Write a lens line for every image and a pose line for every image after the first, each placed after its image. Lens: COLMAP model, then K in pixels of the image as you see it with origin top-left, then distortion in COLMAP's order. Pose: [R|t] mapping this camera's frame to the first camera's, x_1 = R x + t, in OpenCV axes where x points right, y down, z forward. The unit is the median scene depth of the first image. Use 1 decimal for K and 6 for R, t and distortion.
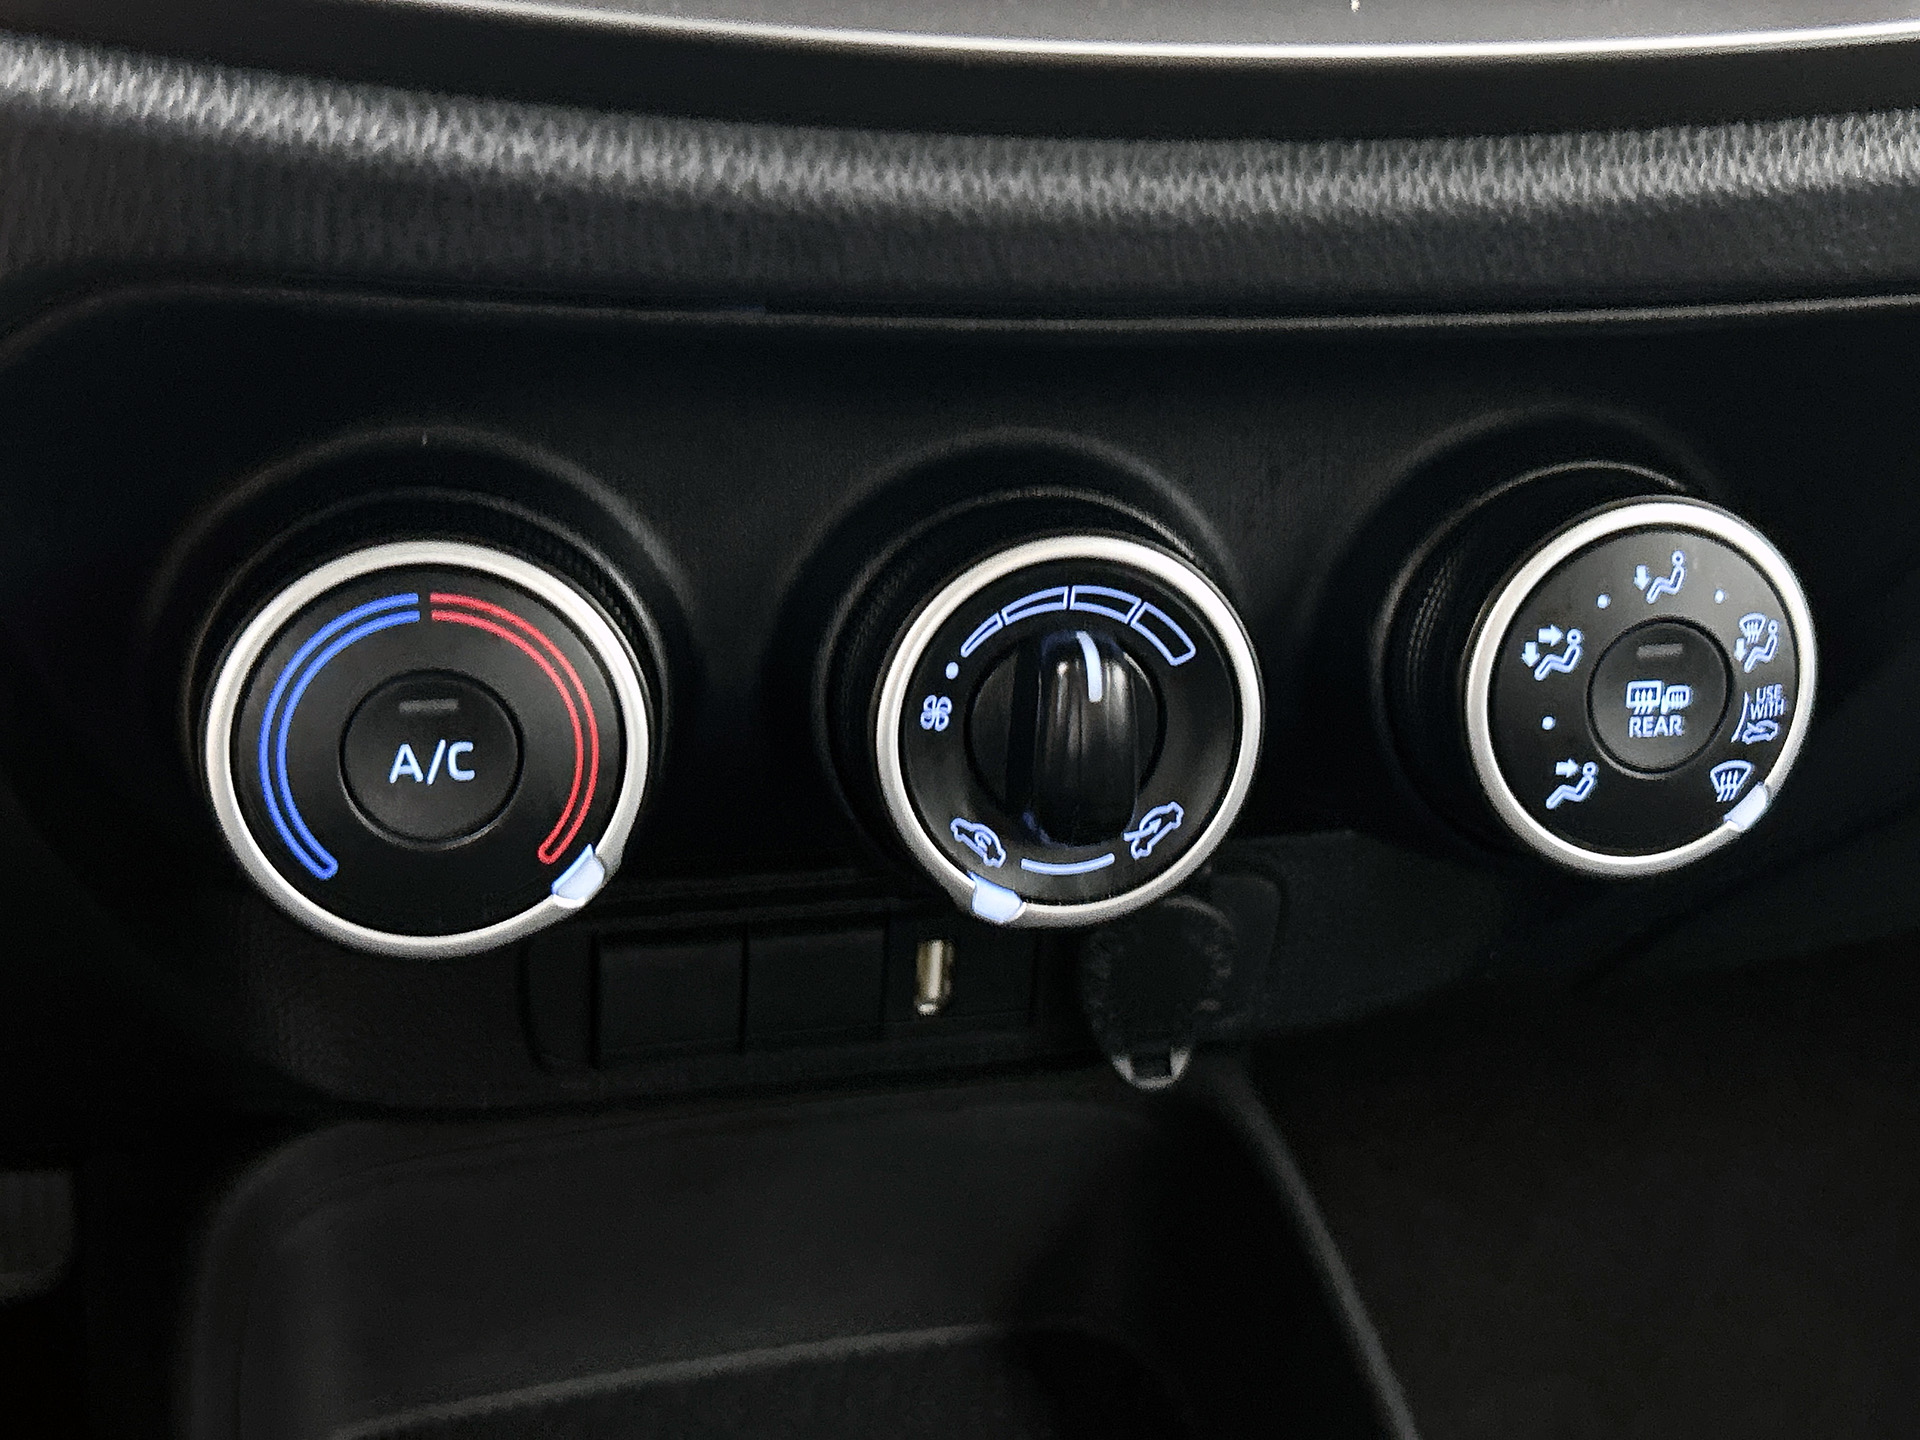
lens RADIAL K [[2286.3, 0, 960.7], [0, 2286.3, 705.5], [0, 0, 1]] dist [0.187339, -0.517813]
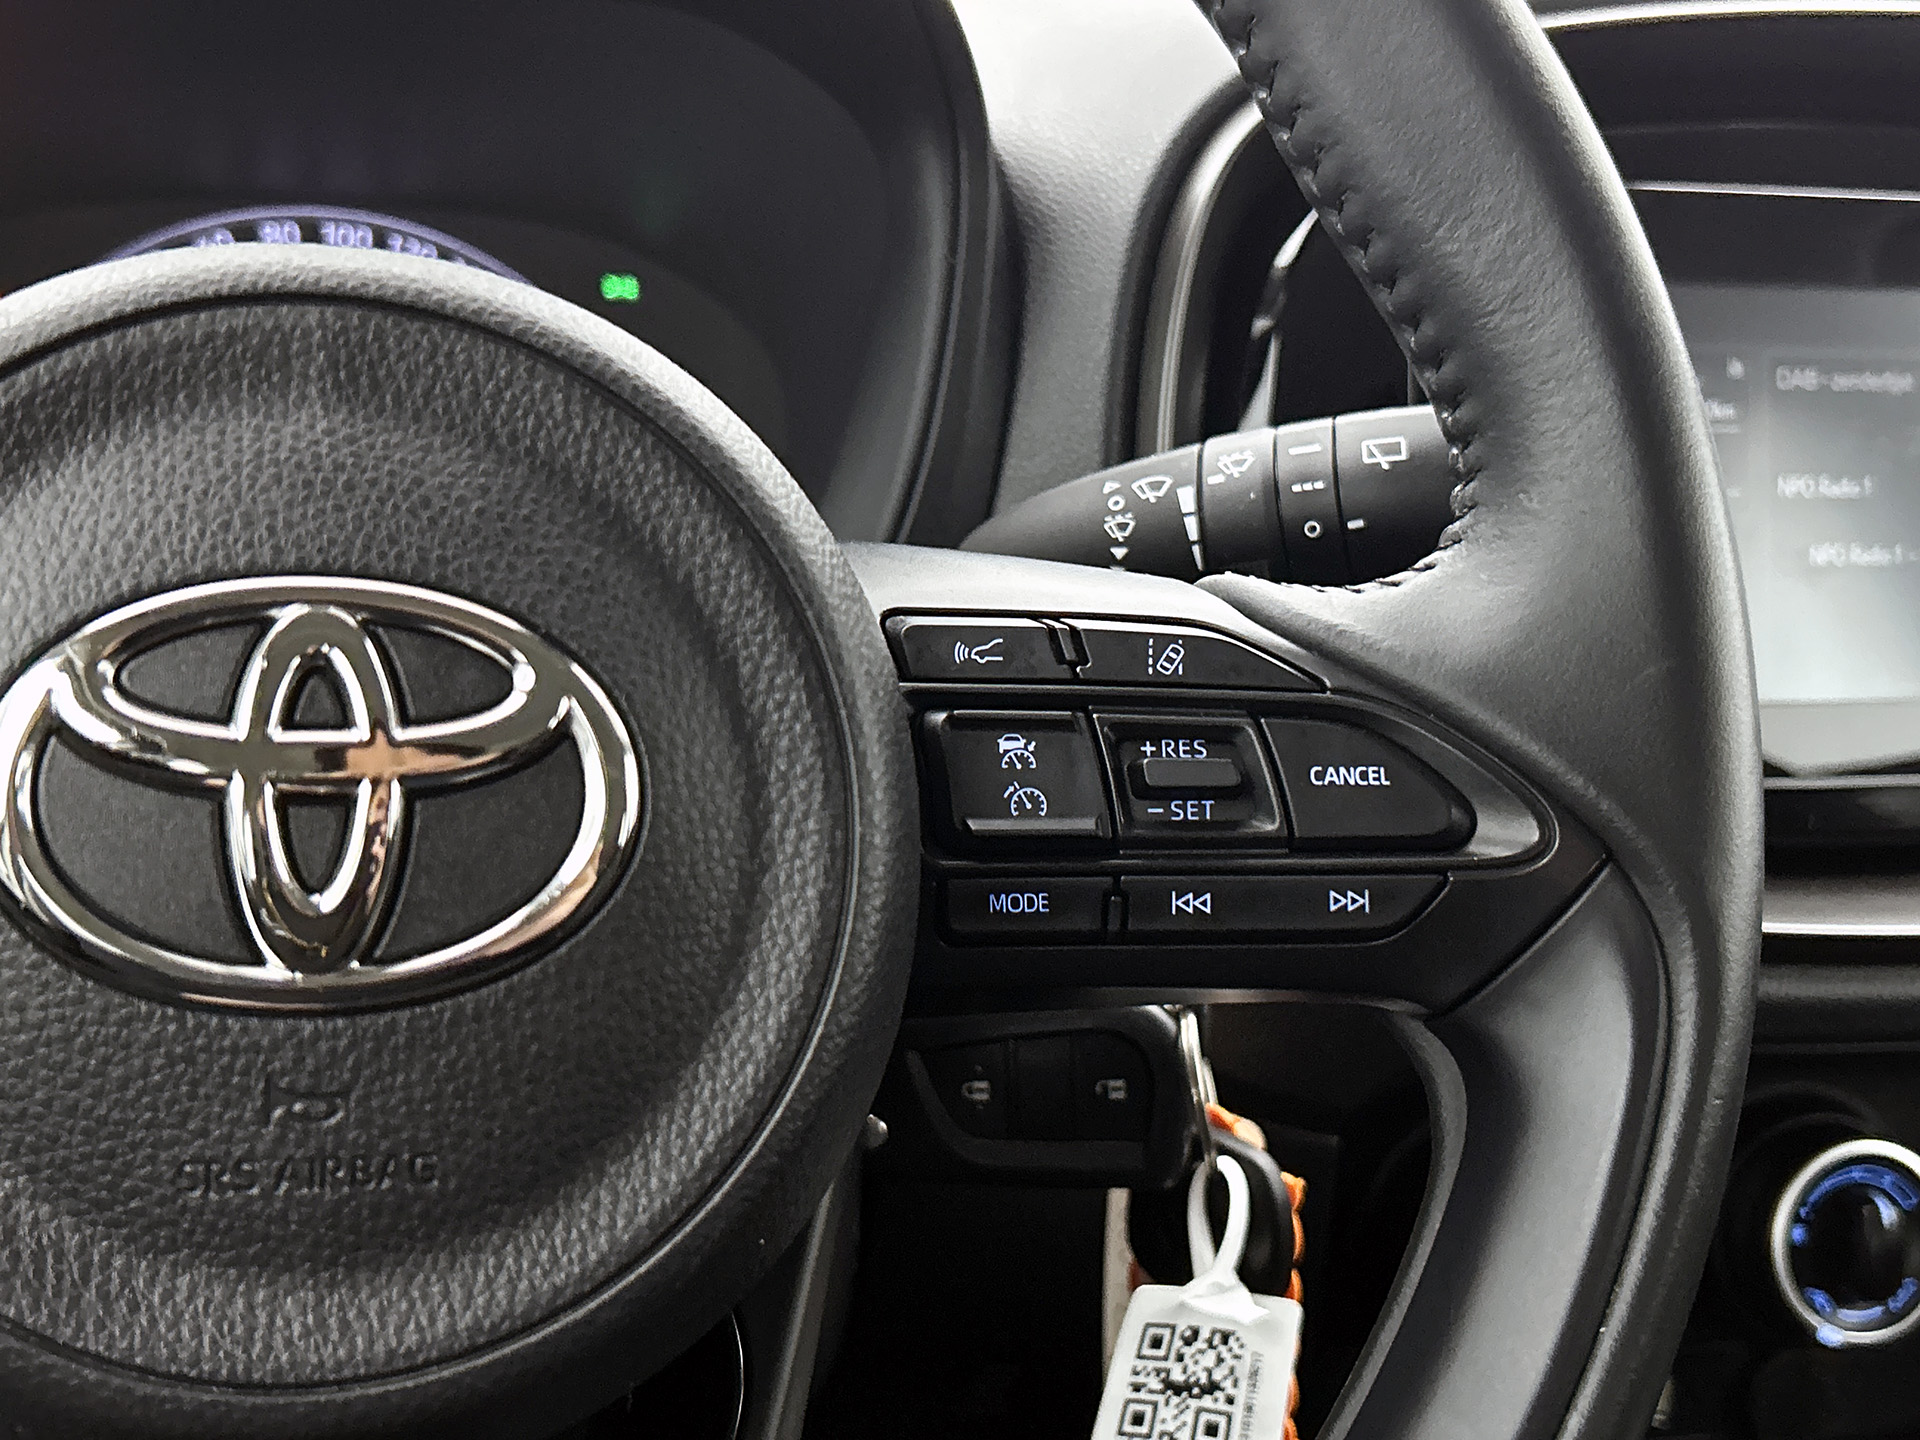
lens RADIAL K [[2249.9, 0, 969.4], [0, 2249.9, 711.0], [0, 0, 1]] dist [0.188548, -0.596565]
pose [[0.999905, -0.013457, 0.003014, -0.775947], [0.013790, 0.973673, -0.227533, 0.002686], [0.000127, 0.227553, 0.973766, -1.095632]]
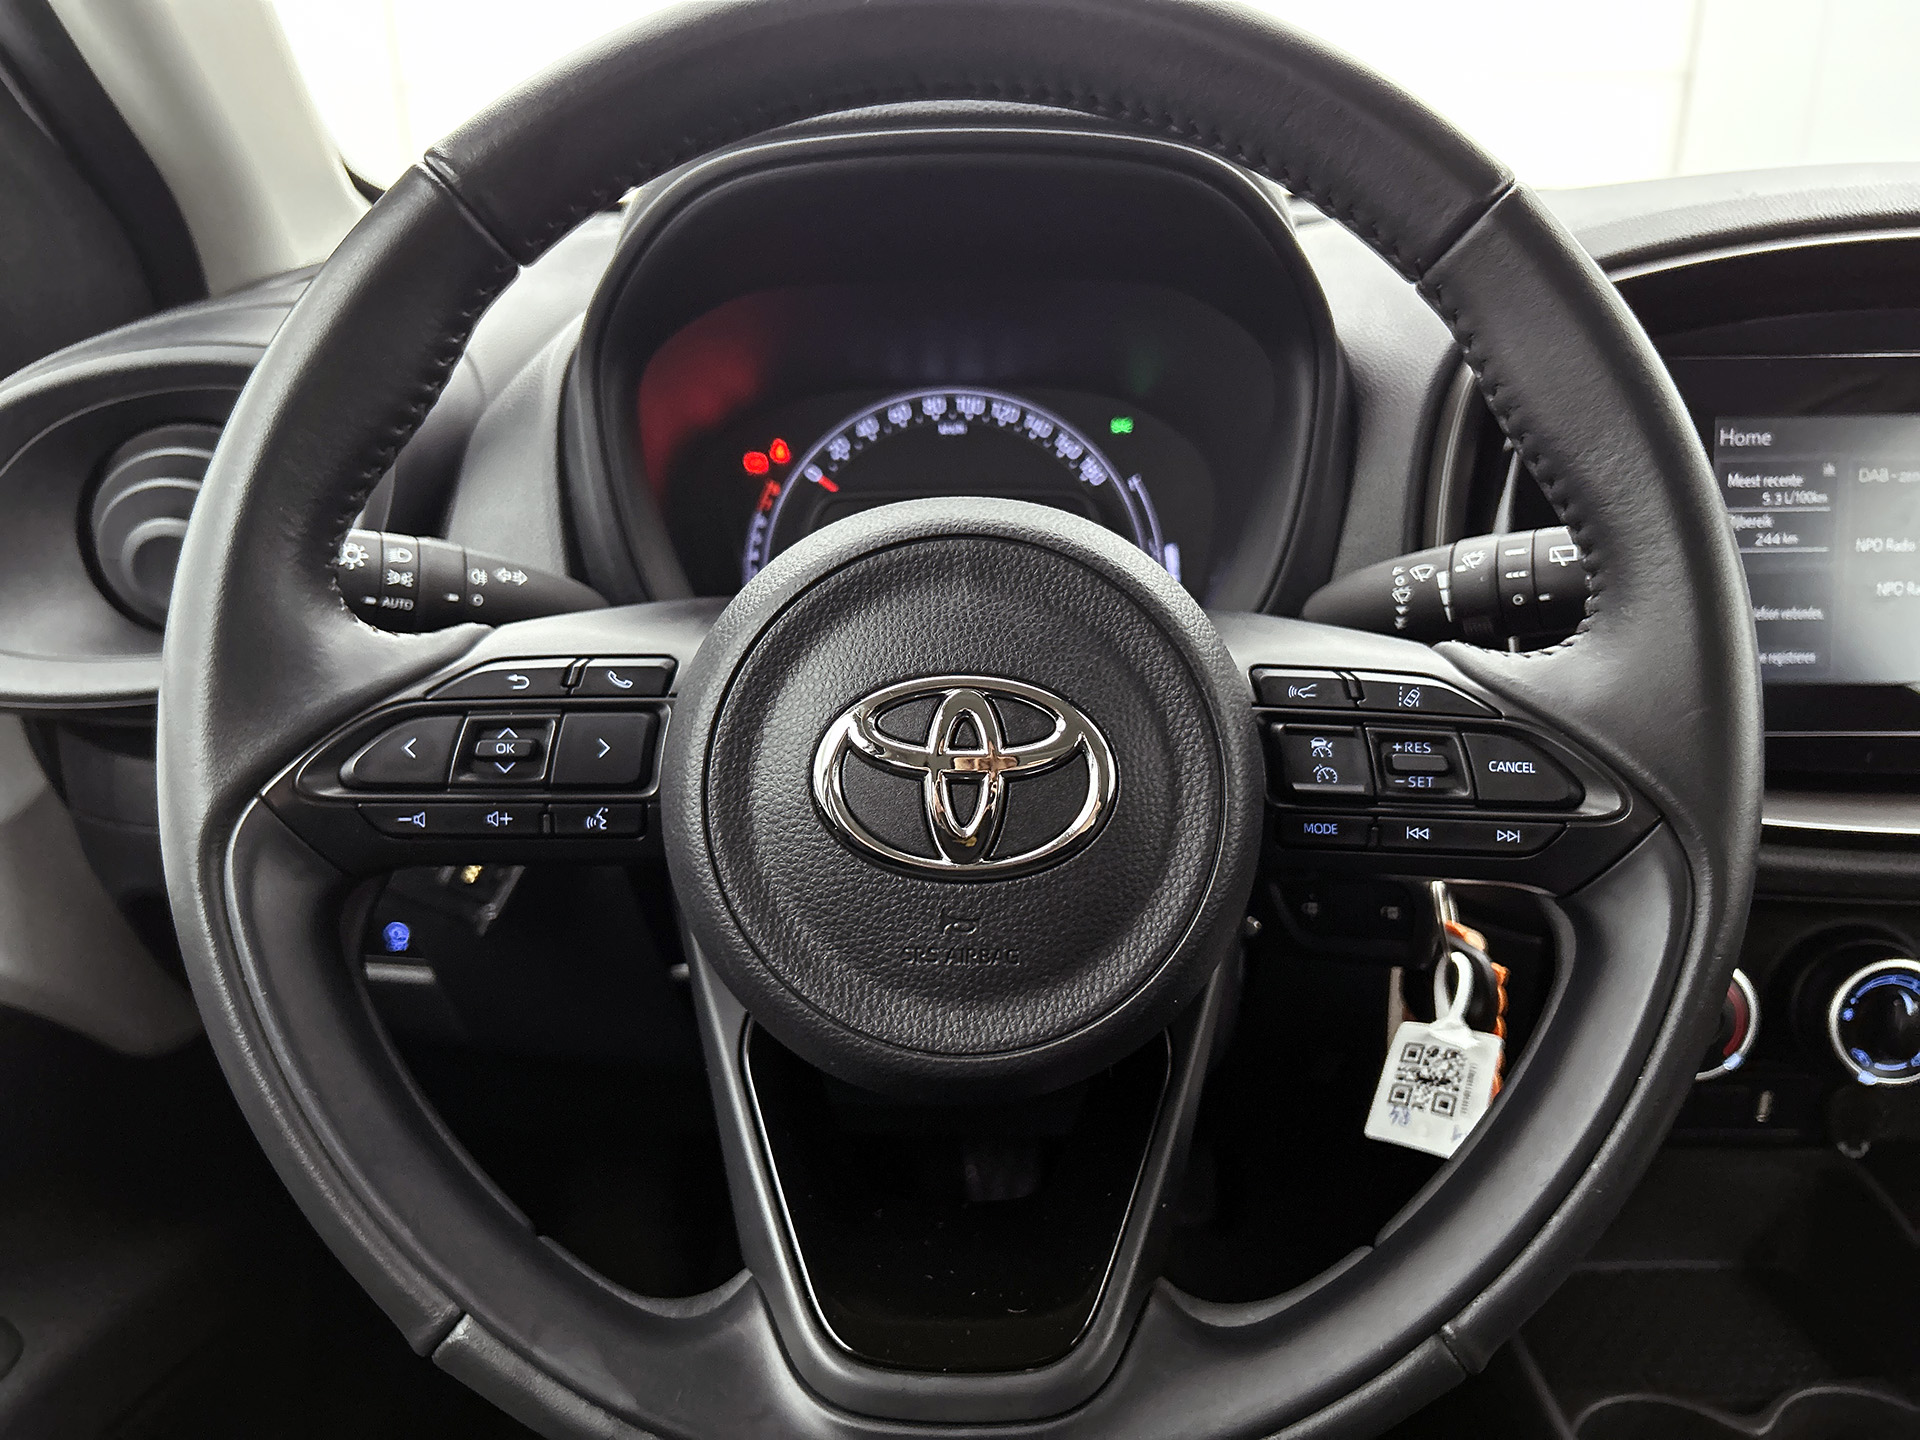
lens RADIAL K [[1458.5, 0, 971.0], [0, 1458.5, 717.3], [0, 0, 1]] dist [0.037487, -0.062934]
pose [[0.966891, 0.011617, -0.254924, -0.715798], [-0.050346, 0.988013, -0.145930, -0.048982], [0.250173, 0.153933, 0.955886, -1.387274]]
